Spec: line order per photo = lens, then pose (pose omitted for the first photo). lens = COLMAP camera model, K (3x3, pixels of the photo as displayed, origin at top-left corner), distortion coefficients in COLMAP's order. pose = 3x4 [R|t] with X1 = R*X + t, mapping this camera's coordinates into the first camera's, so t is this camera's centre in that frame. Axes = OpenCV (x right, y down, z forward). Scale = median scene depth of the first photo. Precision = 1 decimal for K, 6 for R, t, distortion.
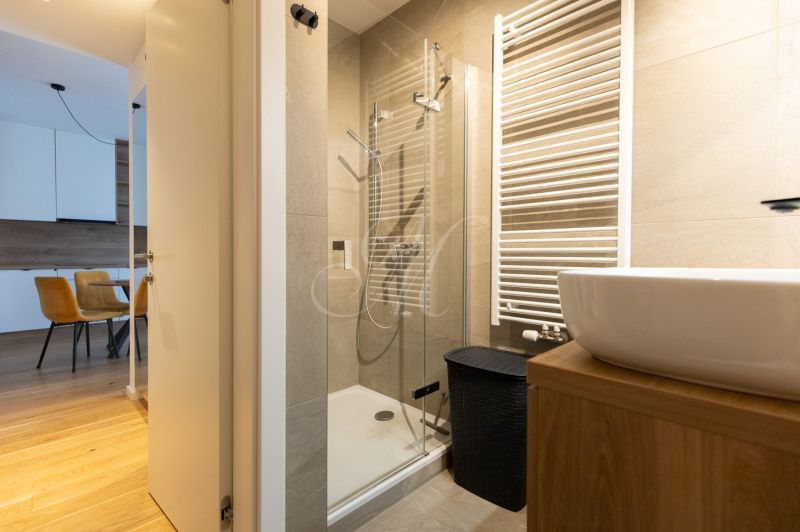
lens RADIAL K [[361.4, 0, 398.3], [0, 361.4, 264.5], [0, 0, 1]] dist [0.004480, -0.001361]
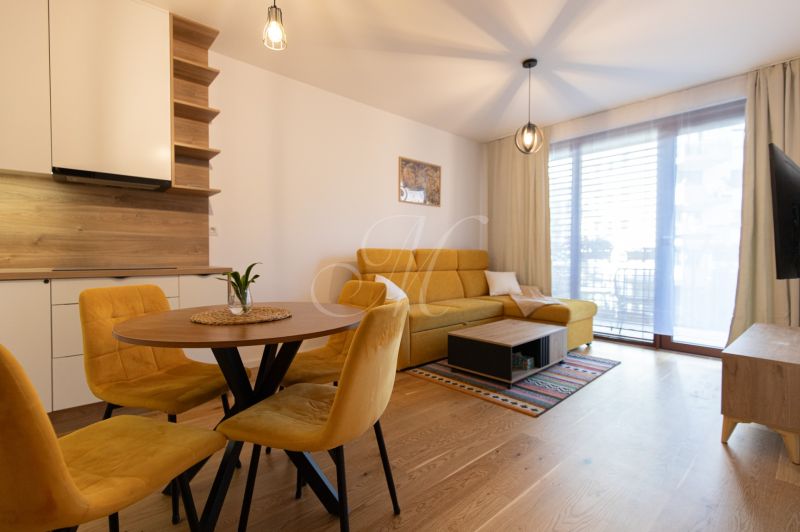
lens RADIAL K [[370.9, 0, 395.3], [0, 370.9, 263.3], [0, 0, 1]] dist [0.002843, 0.000575]
pose [[0.997043, -0.013087, -0.075729, -0.542938], [0.012767, 0.999907, -0.004700, -0.001074], [0.075784, 0.003719, 0.997117, 0.644114]]
